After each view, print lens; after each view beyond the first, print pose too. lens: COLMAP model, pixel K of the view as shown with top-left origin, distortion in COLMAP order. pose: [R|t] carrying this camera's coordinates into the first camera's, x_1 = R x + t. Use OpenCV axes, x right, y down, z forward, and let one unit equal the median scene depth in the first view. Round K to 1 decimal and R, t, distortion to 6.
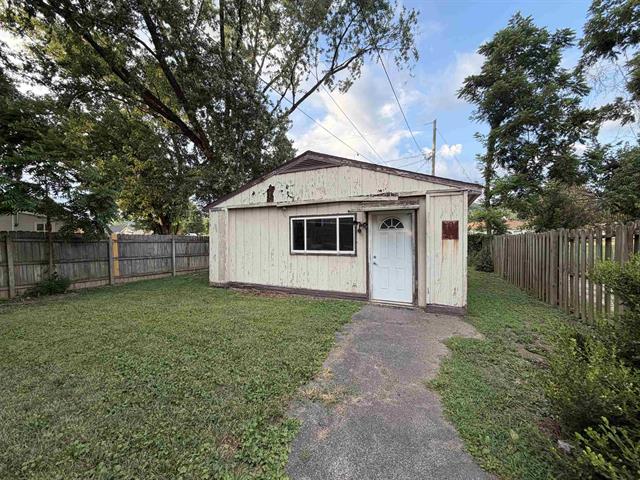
lens RADIAL K [[256.1, 0, 318.2], [0, 256.1, 240.4], [0, 0, 1]] dist [-0.000128, -0.000698]
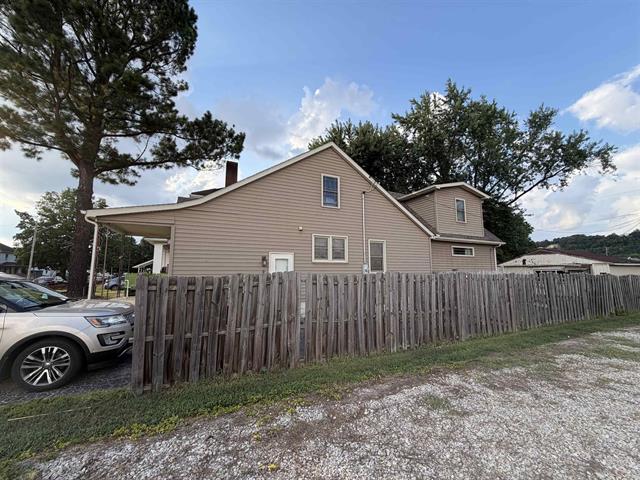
lens RADIAL K [[256.1, 0, 318.2], [0, 256.1, 240.4], [0, 0, 1]] dist [-0.000128, -0.000698]
pose [[0.777660, -0.041996, -0.627281, -0.170824], [-0.078318, 0.983523, -0.162940, 0.239408], [0.623788, 0.175840, 0.761557, -2.735536]]
